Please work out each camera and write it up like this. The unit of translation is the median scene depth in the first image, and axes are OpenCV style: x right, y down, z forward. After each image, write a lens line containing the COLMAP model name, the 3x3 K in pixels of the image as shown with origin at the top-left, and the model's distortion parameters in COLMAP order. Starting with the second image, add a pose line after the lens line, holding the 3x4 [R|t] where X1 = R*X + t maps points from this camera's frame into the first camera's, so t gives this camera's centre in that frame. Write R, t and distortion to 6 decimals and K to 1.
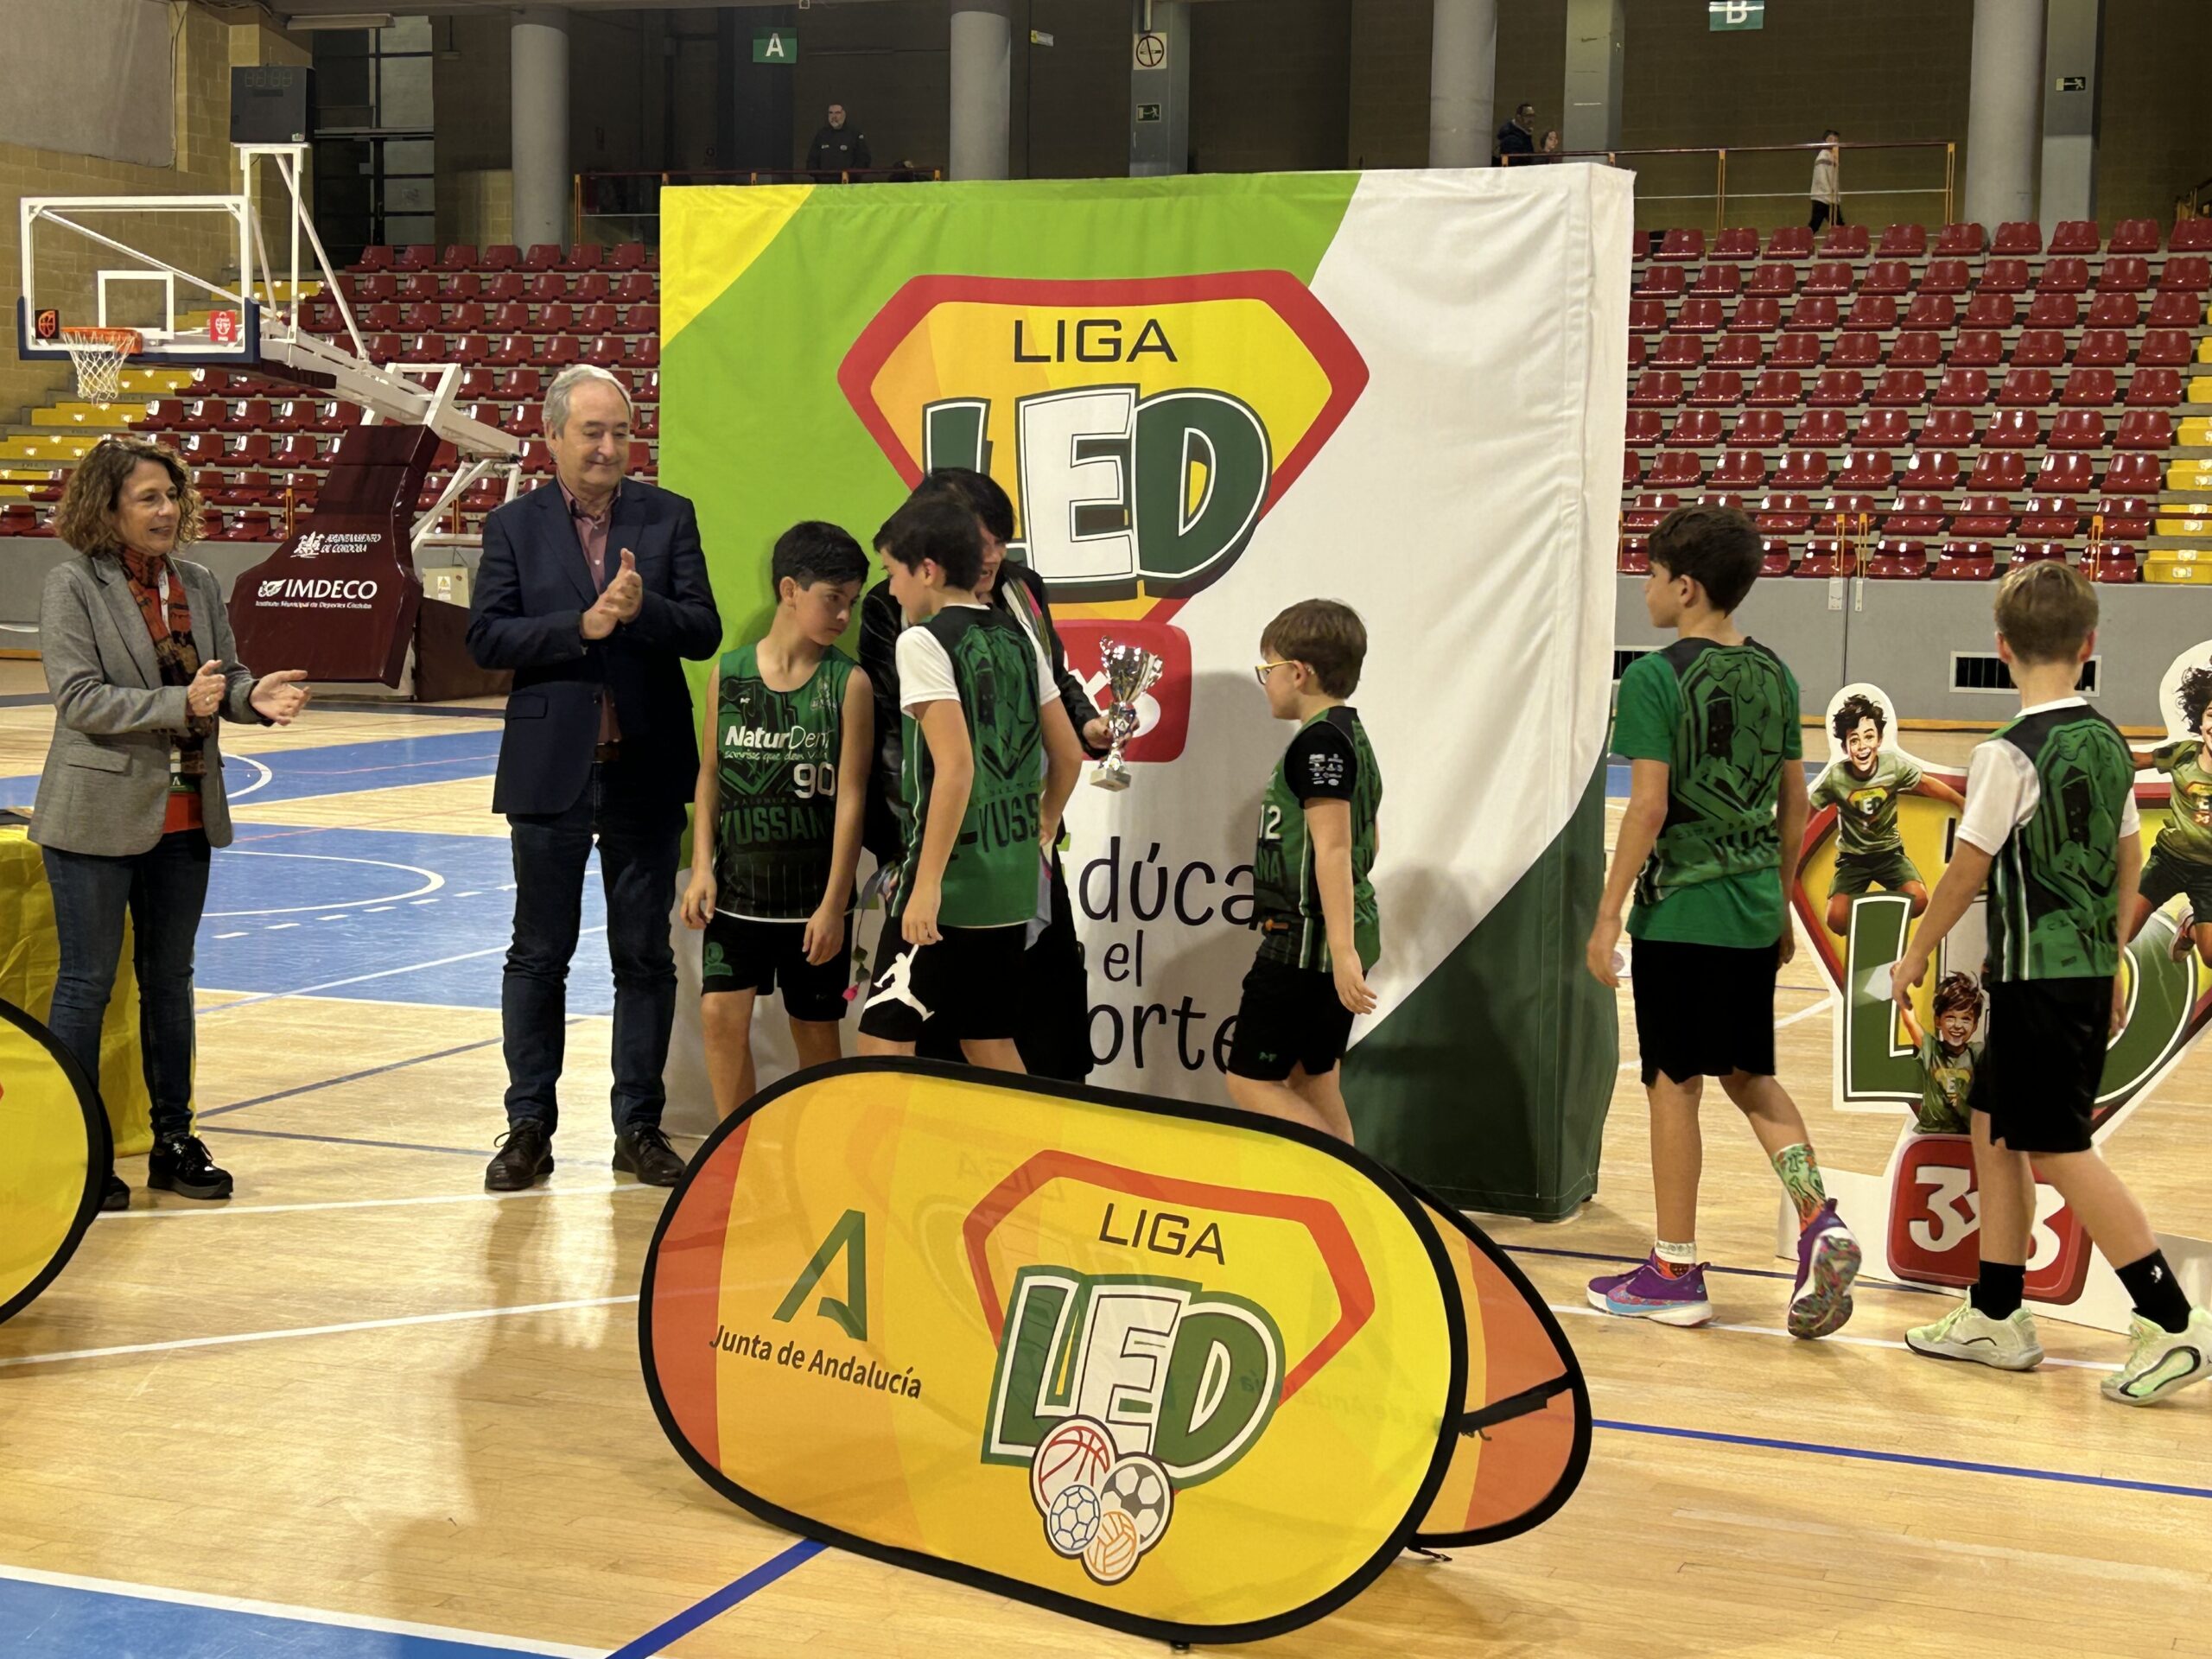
lens RADIAL K [[3441.6, 0, 1102.5], [0, 3441.6, 820.0], [0, 0, 1]] dist [0.192950, -0.607916]
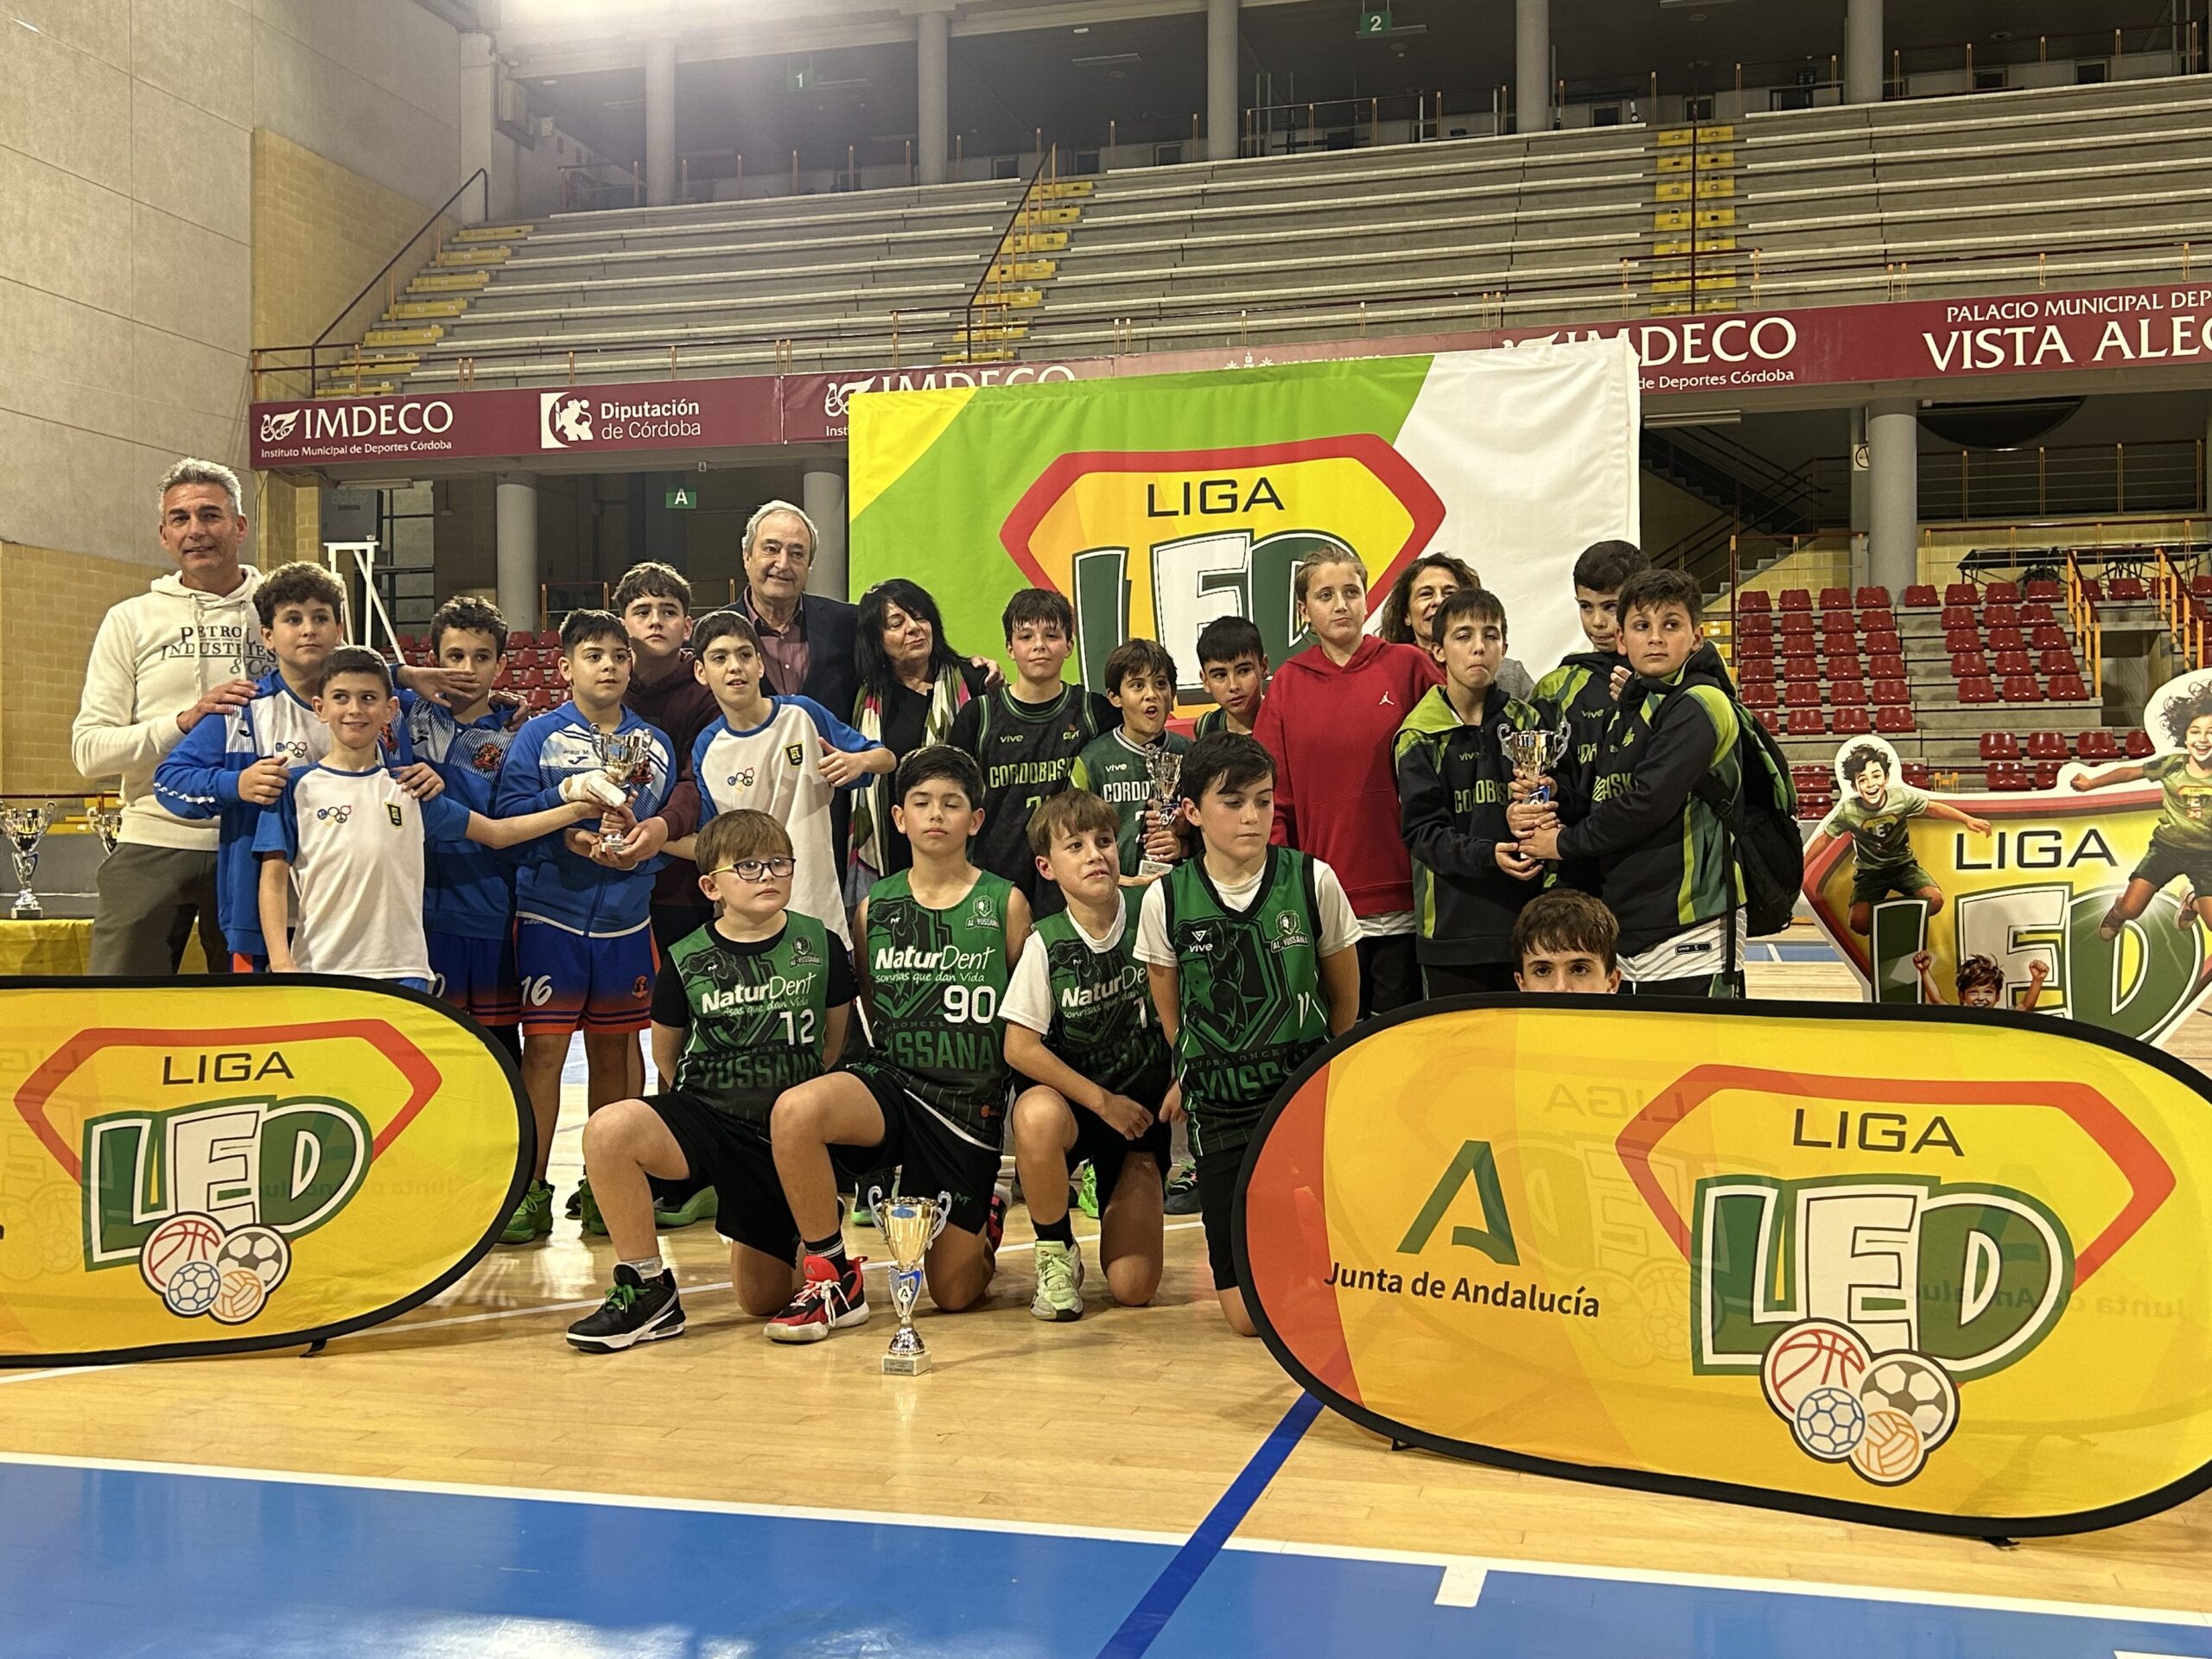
lens RADIAL K [[2251.2, 0, 1092.8], [0, 2251.2, 831.4], [0, 0, 1]] dist [0.109896, -0.225855]
pose [[0.993670, -0.022560, 0.110050, -0.049018], [0.032631, 0.995353, -0.090591, 0.019674], [-0.107495, 0.093608, 0.989789, 0.069336]]
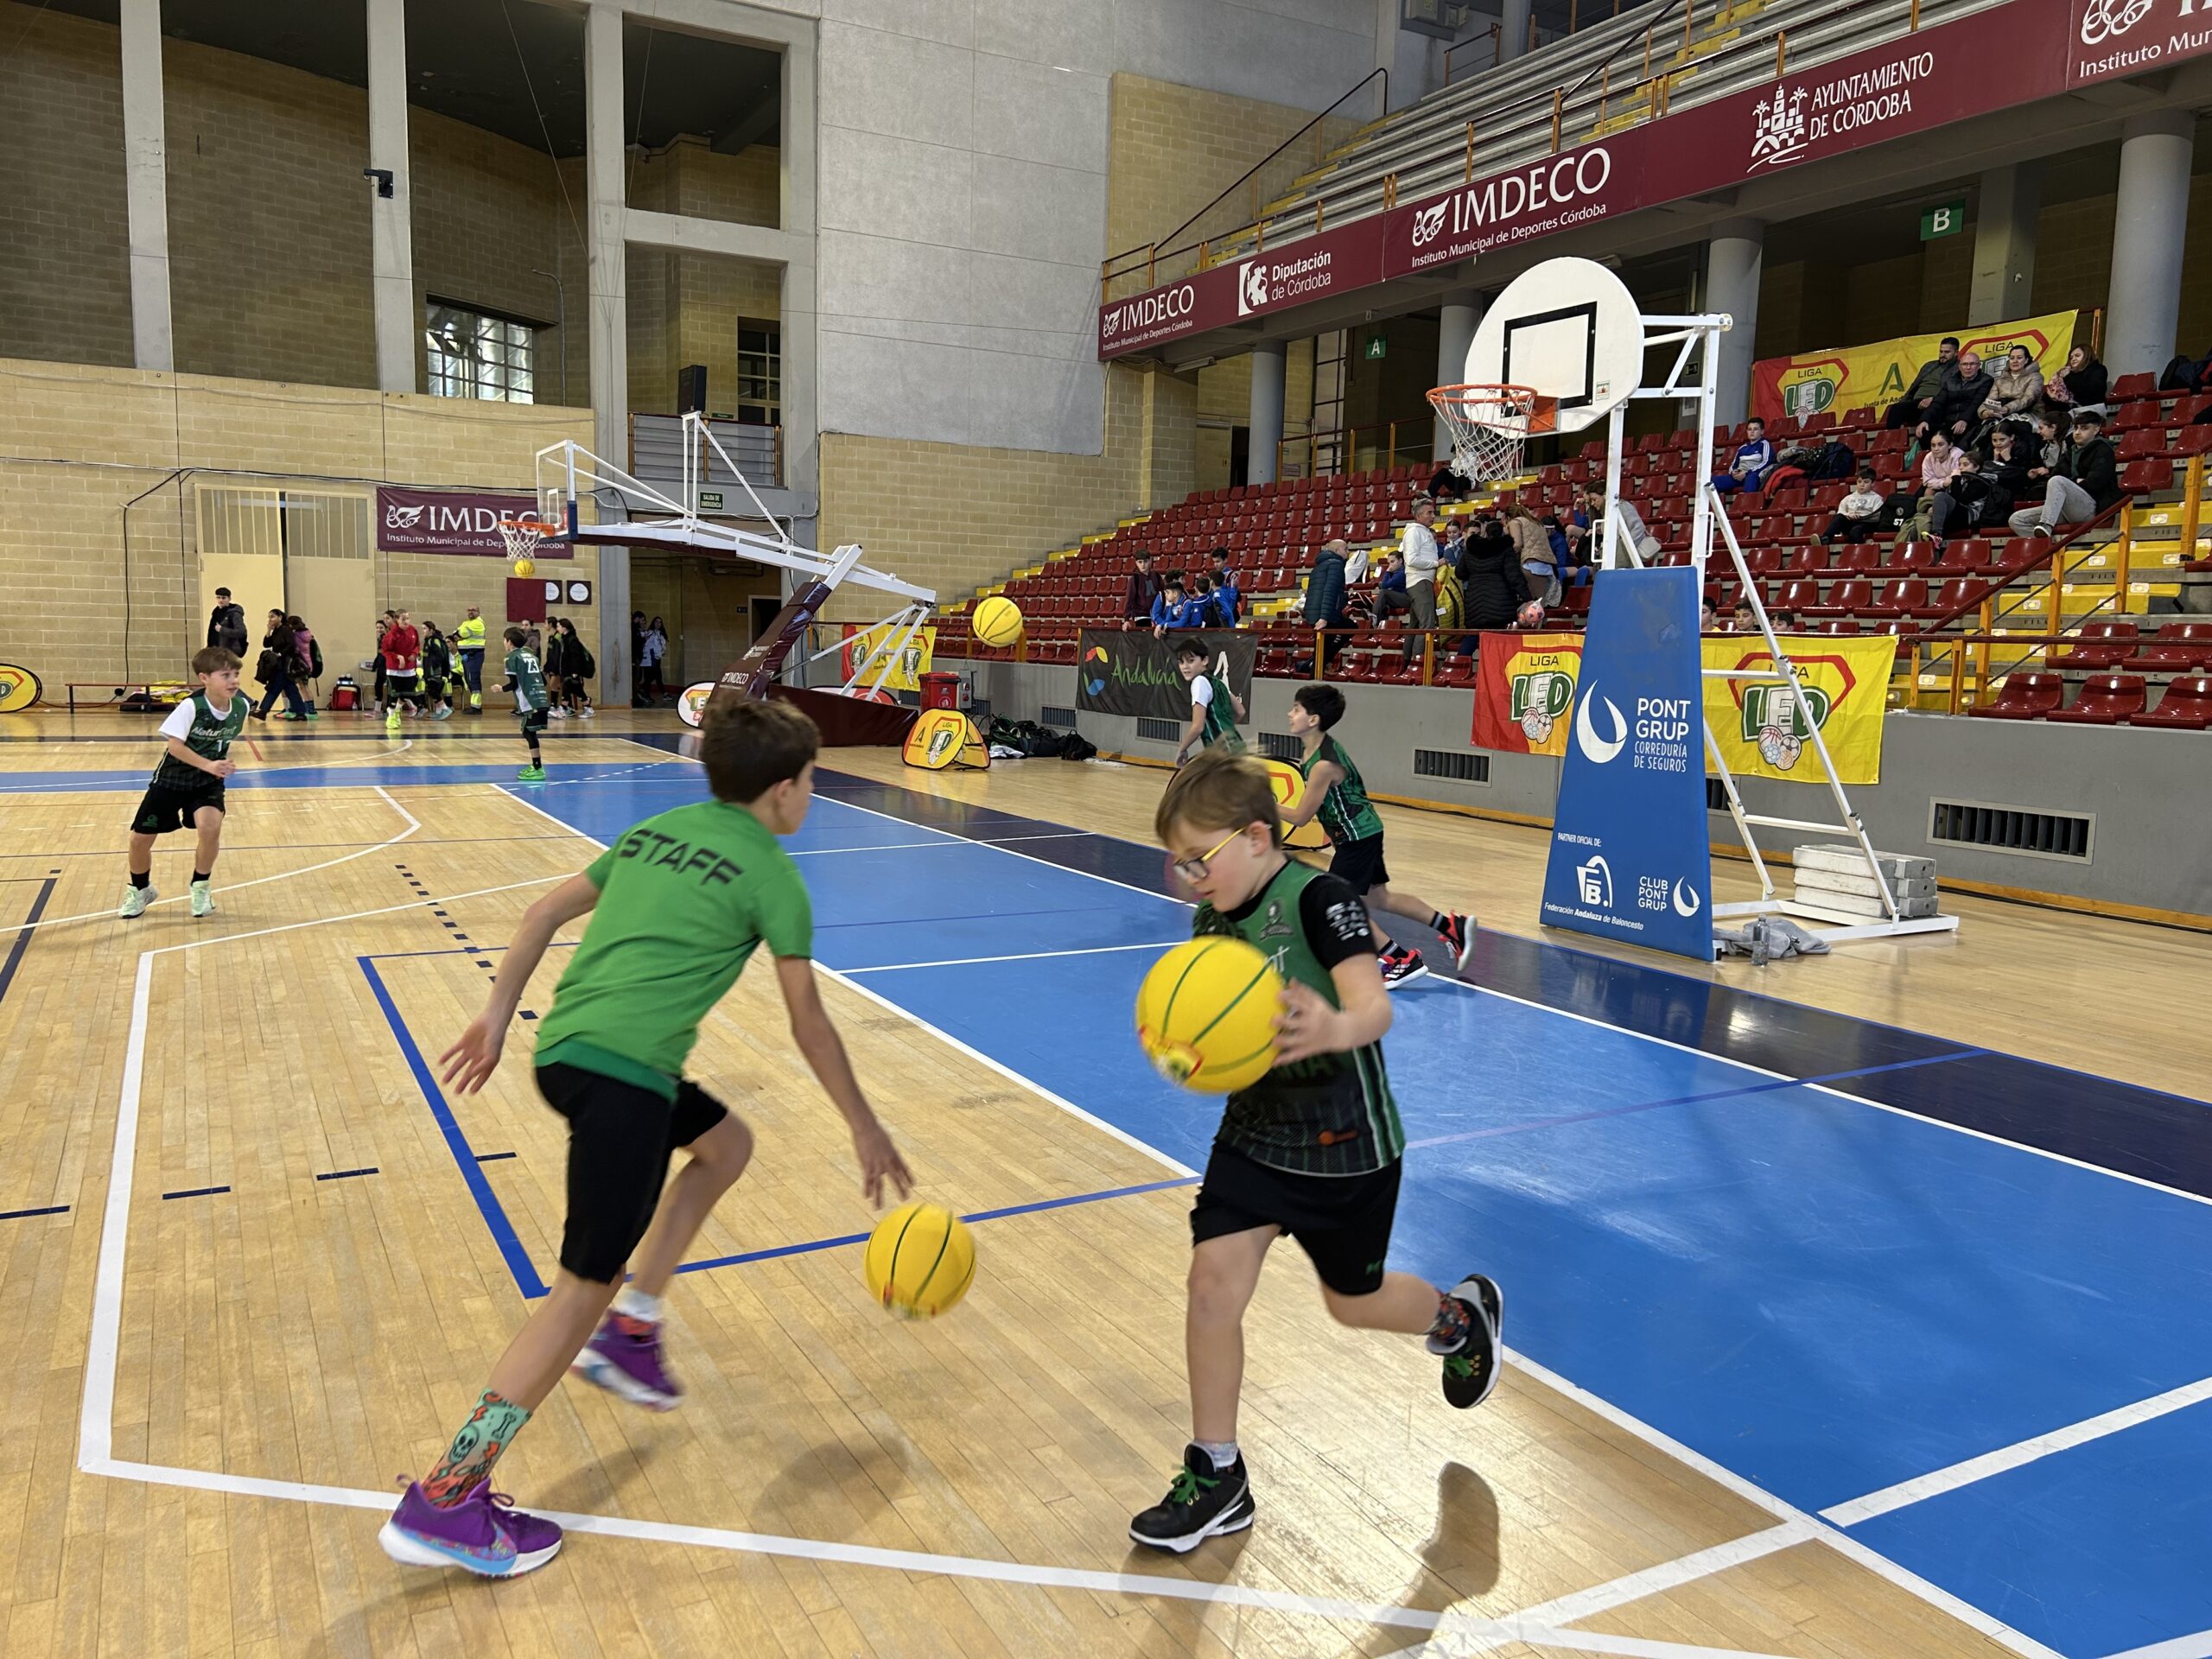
lens RADIAL K [[1648.2, 0, 1106.0], [0, 1648.2, 829.5], [0, 0, 1]] dist [0.054184, -0.059872]
pose [[0.760698, 0.079681, -0.644197, 0.525083], [-0.073075, 0.996640, 0.036984, -0.040583], [0.644980, 0.018942, 0.763965, 0.590071]]
